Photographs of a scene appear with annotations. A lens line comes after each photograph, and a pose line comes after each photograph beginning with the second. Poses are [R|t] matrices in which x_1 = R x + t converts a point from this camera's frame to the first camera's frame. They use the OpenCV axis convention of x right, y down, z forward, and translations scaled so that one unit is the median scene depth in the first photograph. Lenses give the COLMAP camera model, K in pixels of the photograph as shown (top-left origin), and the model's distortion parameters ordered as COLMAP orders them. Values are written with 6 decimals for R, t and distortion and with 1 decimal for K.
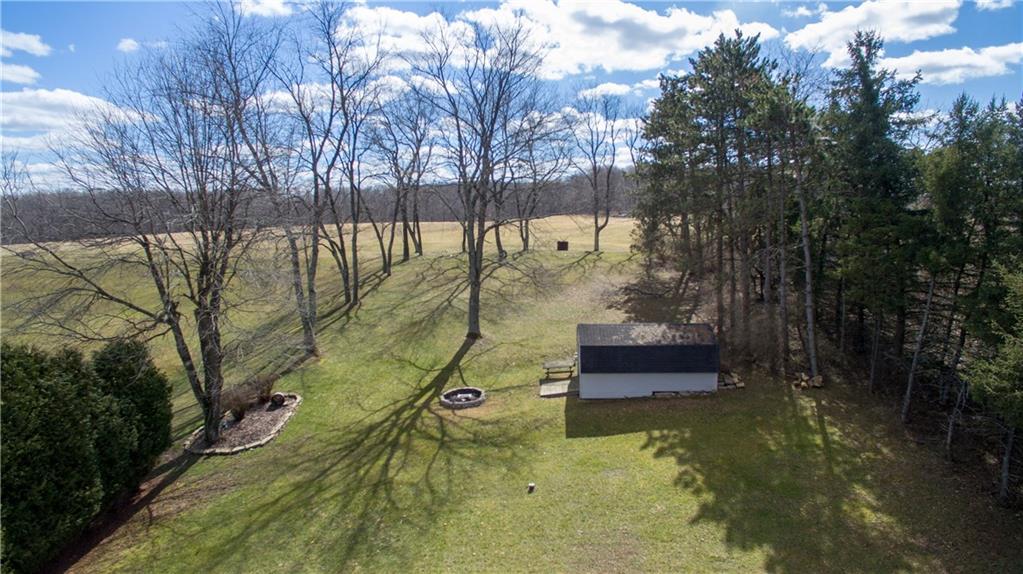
lens RADIAL K [[574.4, 0, 566.1], [0, 574.4, 285.0], [0, 0, 1]] dist [-0.049673, 0.000416]
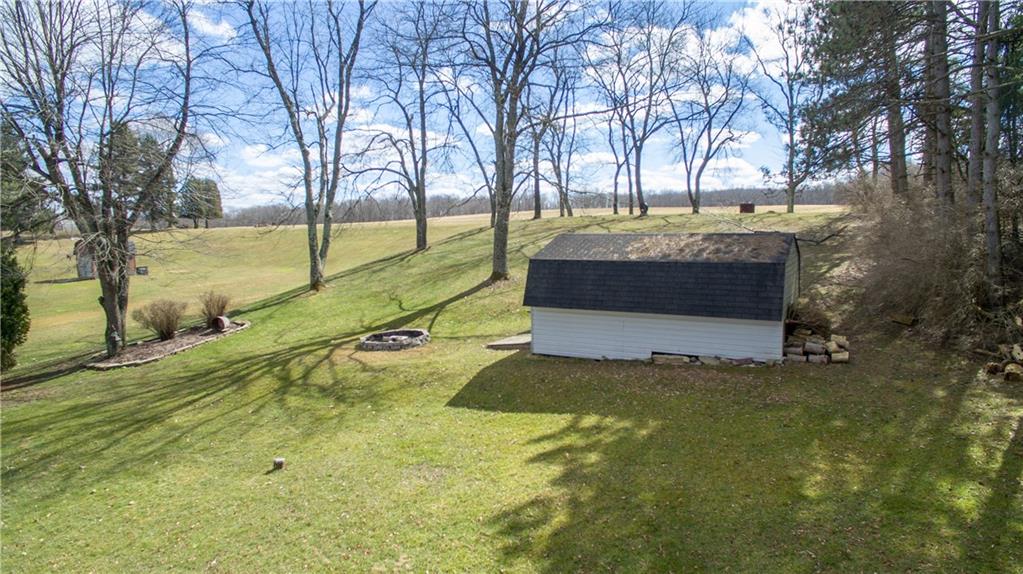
lens RADIAL K [[574.4, 0, 566.1], [0, 574.4, 285.0], [0, 0, 1]] dist [-0.049673, 0.000416]
pose [[0.878598, 0.028955, -0.476684, 0.312633], [-0.047313, 0.998527, -0.026553, 0.134613], [0.475213, 0.045882, 0.878674, 0.471223]]
